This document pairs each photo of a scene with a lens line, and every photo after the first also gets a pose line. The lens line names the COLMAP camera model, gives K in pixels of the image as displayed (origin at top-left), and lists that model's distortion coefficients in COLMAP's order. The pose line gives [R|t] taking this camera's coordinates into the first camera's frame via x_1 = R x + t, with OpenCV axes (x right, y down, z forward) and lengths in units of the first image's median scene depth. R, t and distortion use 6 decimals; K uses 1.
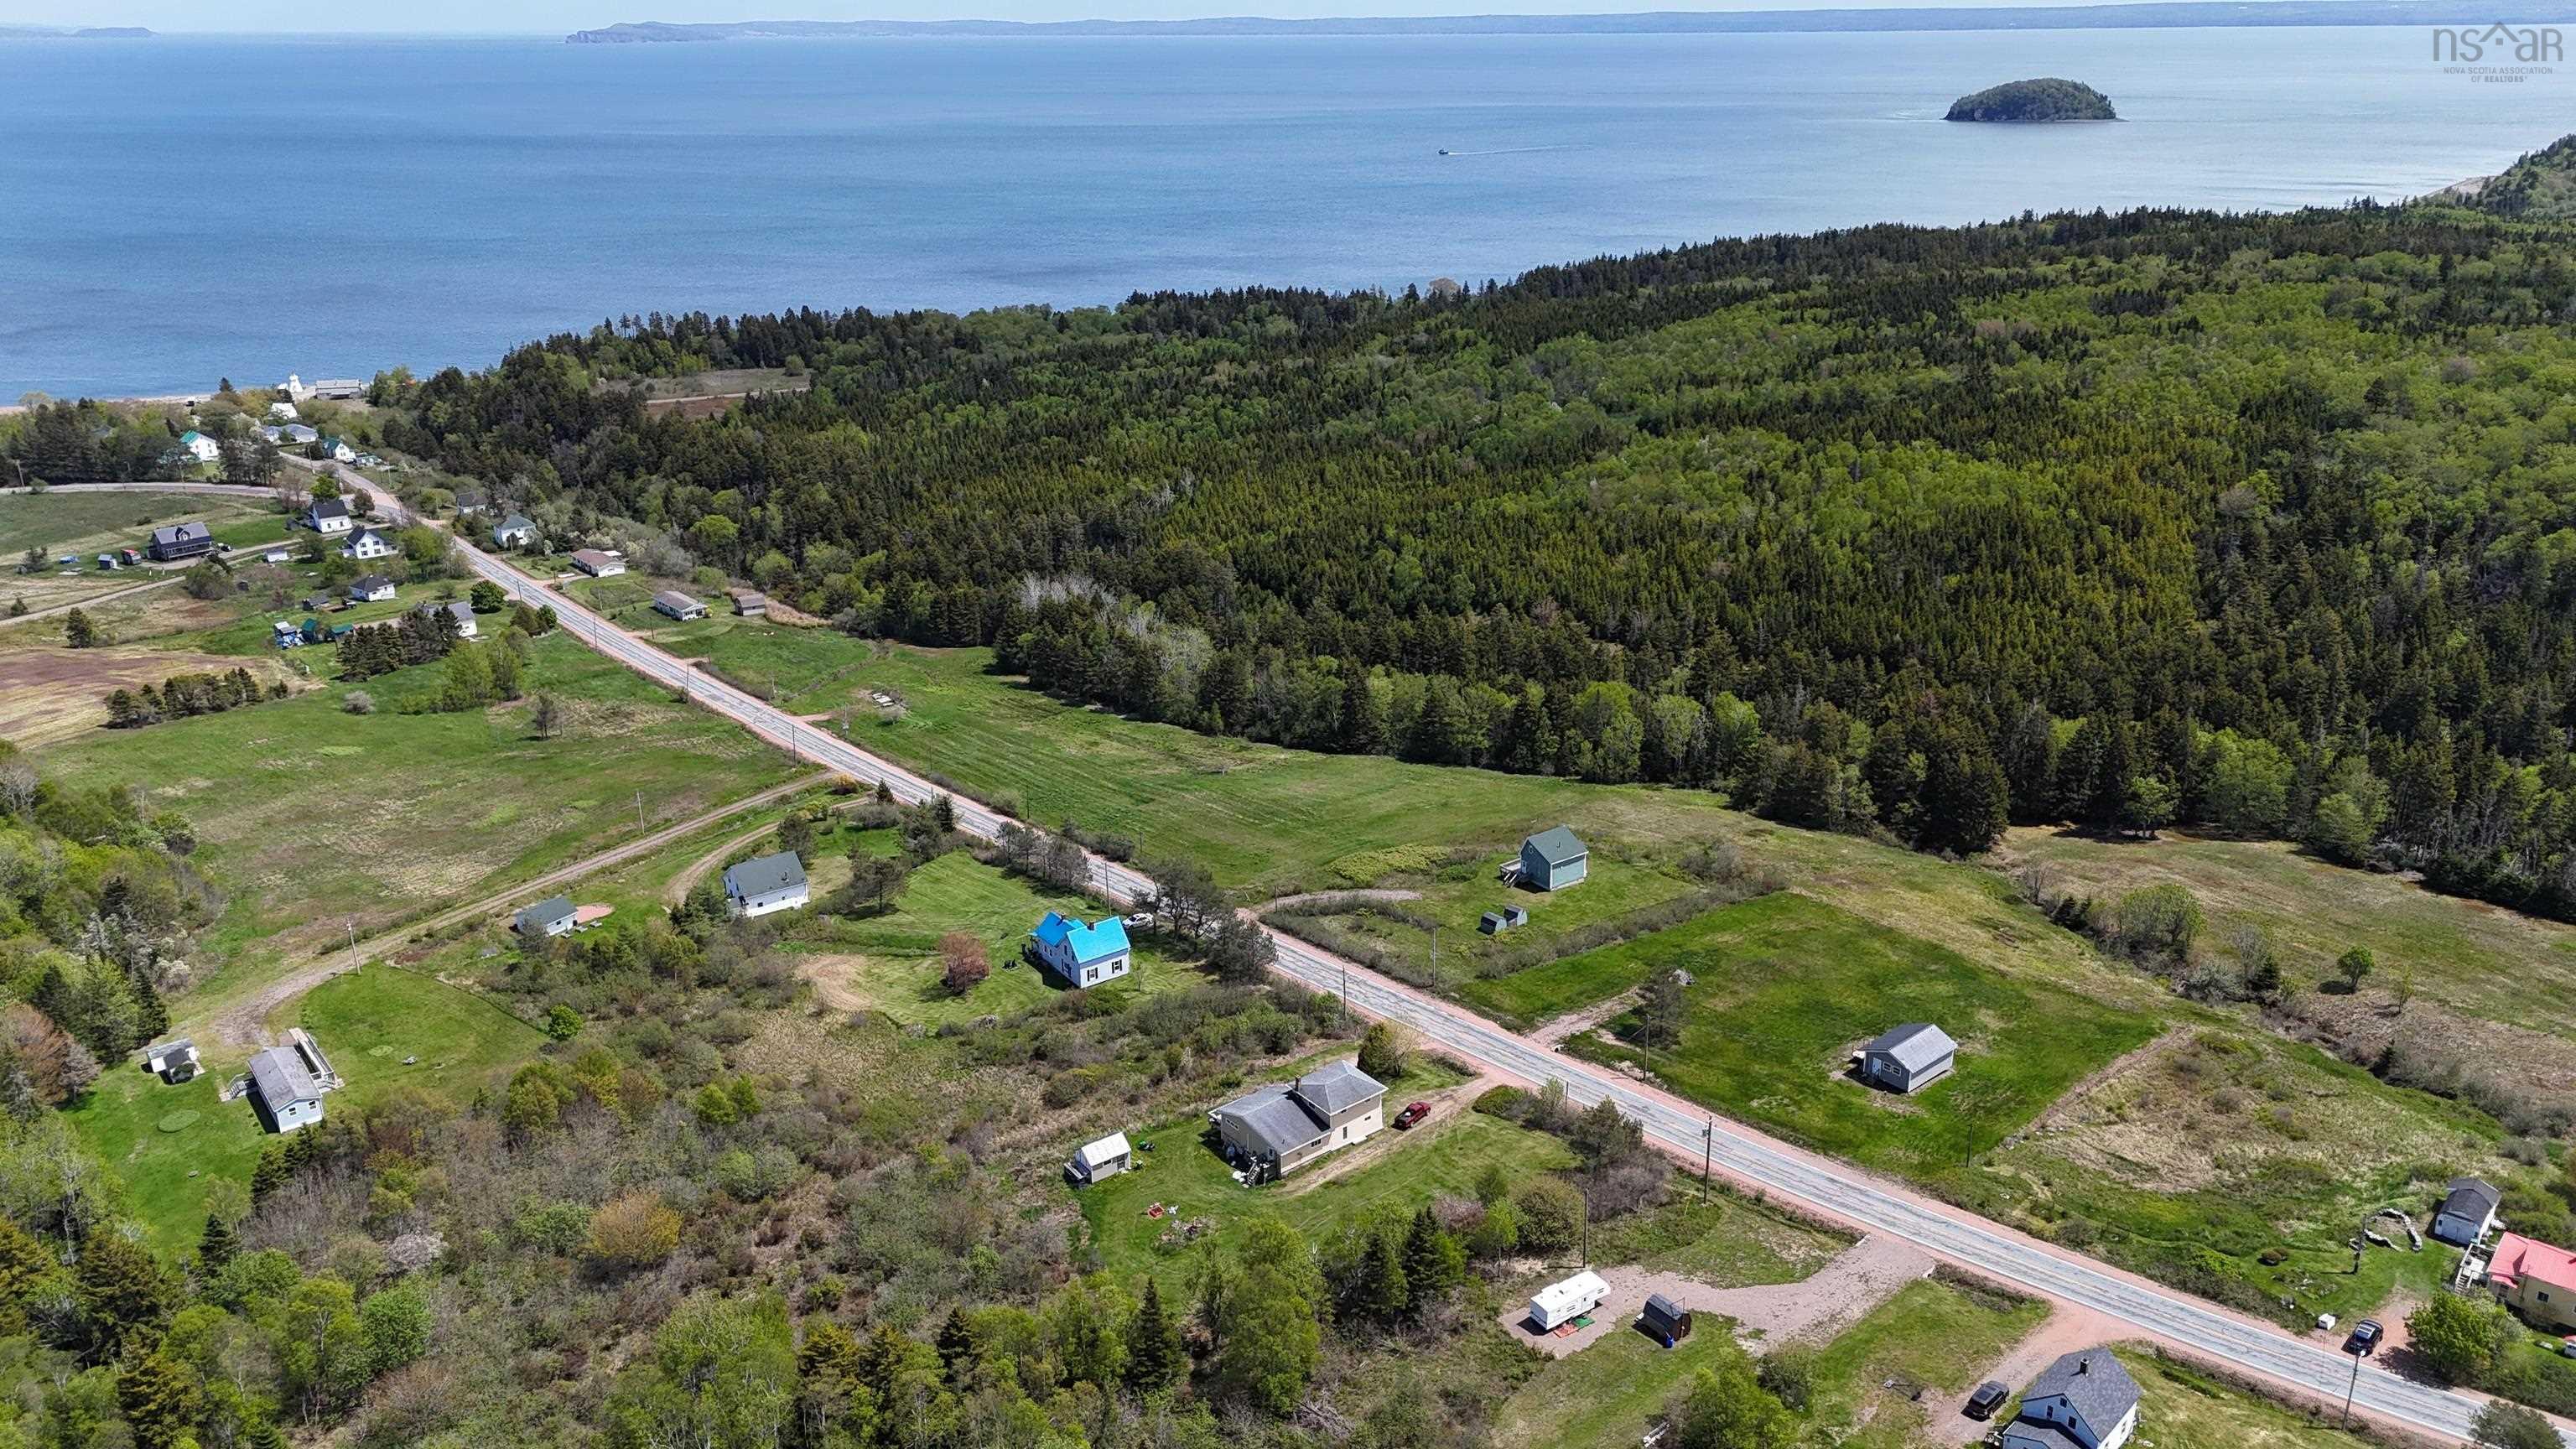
lens RADIAL K [[1893.7, 0, 1292.4], [0, 1893.7, 723.3], [0, 0, 1]] dist [0.083397, -0.079937]
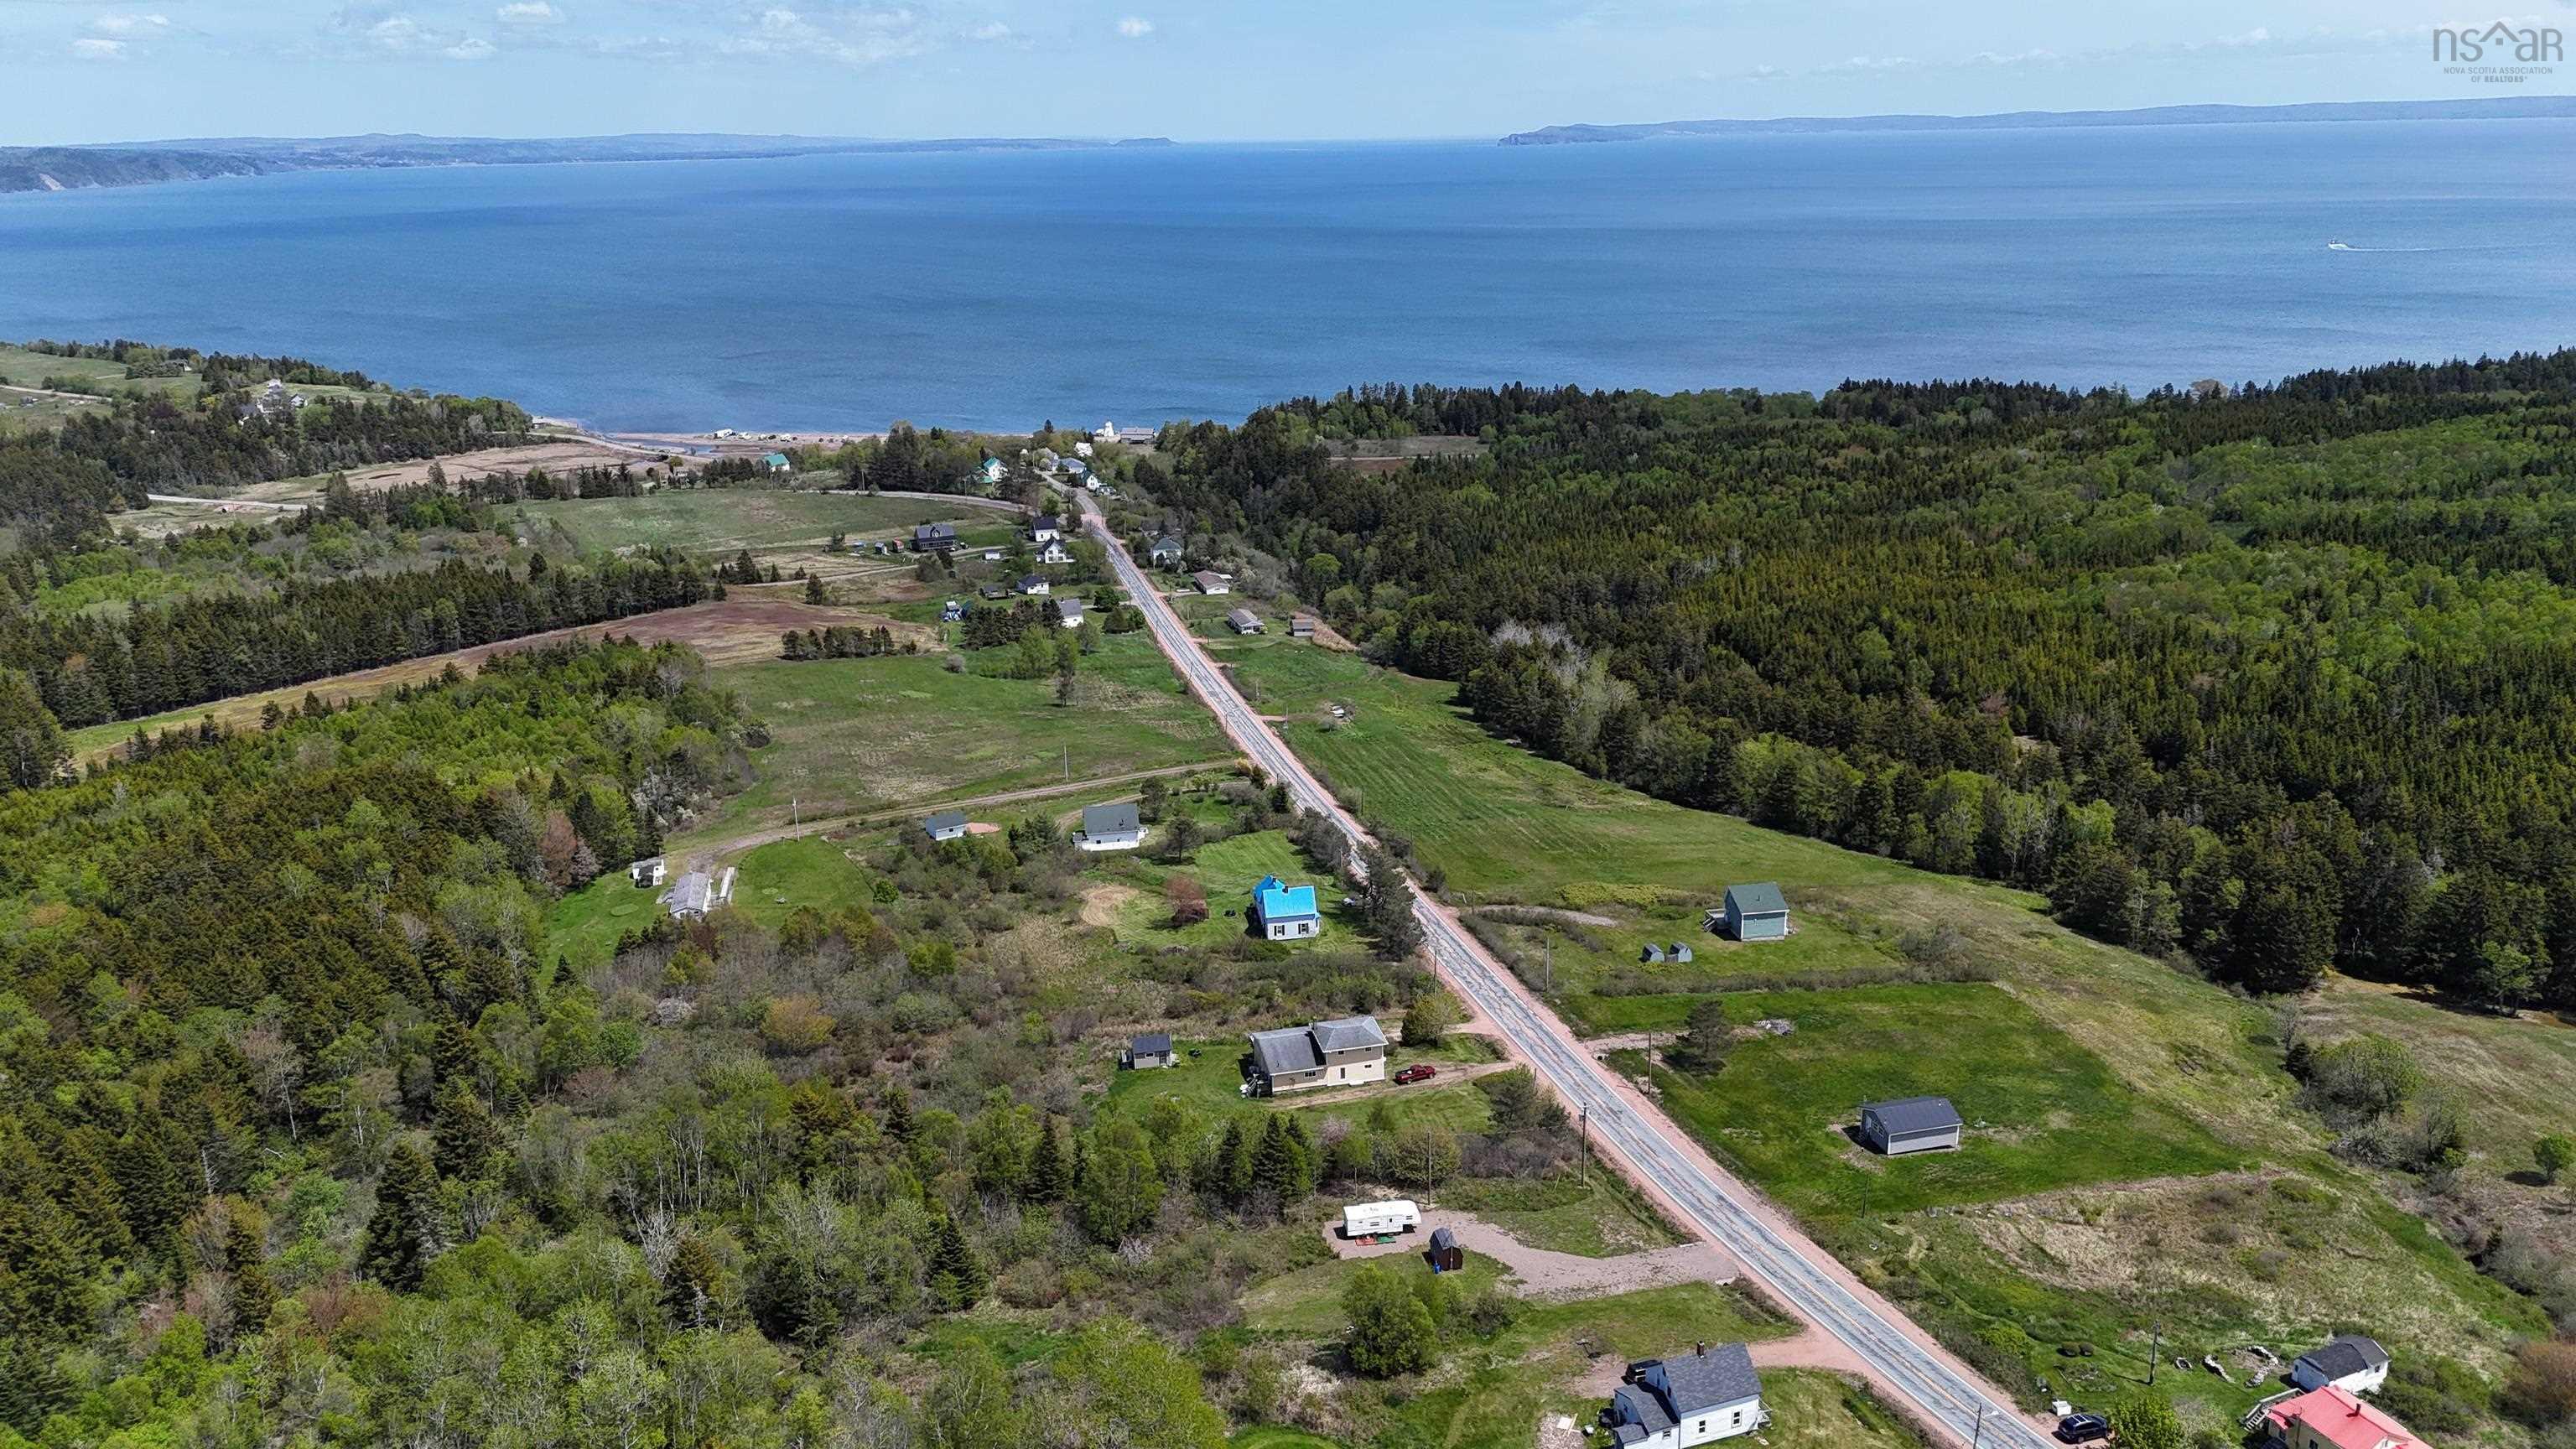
lens RADIAL K [[1893.7, 0, 1284.3], [0, 1893.7, 721.2], [0, 0, 1]] dist [0.083397, -0.079937]
pose [[0.898506, 0.121533, -0.421802, 0.332609], [-0.141086, 0.989879, -0.015324, 0.021374], [0.415670, 0.073279, 0.906559, -0.045142]]
